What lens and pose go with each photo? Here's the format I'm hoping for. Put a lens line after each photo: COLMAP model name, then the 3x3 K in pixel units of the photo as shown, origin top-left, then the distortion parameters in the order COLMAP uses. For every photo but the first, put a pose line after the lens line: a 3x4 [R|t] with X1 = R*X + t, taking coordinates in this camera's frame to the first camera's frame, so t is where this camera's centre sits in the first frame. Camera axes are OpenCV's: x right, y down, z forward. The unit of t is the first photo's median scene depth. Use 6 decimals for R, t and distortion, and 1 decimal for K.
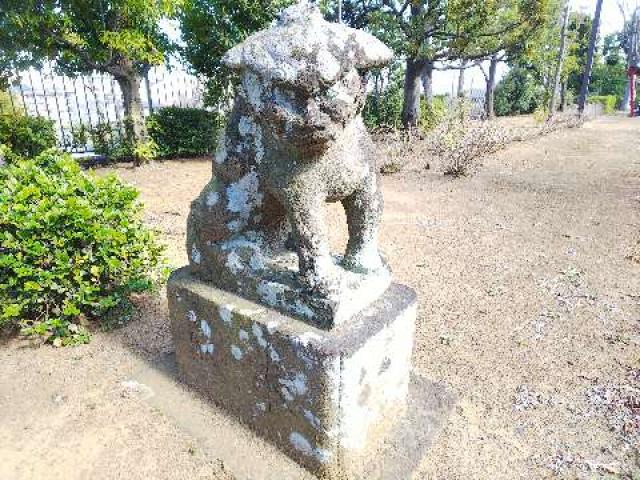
lens RADIAL K [[403.6, 0, 321.0], [0, 403.6, 236.3], [0, 0, 1]] dist [-0.006312, -0.002868]
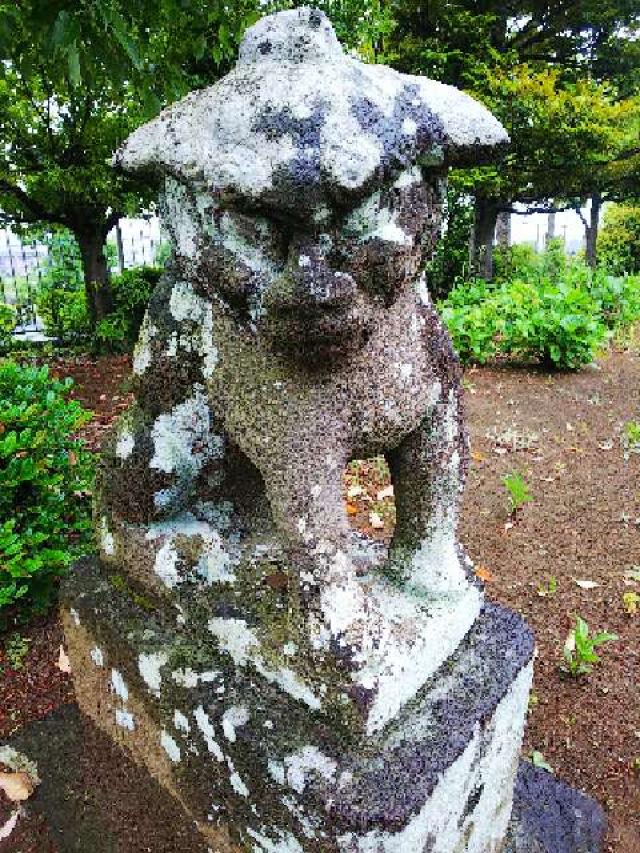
lens RADIAL K [[537.9, 0, 322.4], [0, 537.9, 423.0], [0, 0, 1]] dist [-0.006312, -0.002868]
pose [[0.998331, 0.007882, -0.057210, 0.016504], [-0.009561, 0.999530, -0.029125, -0.109811], [0.056953, 0.029623, 0.997937, 0.367736]]
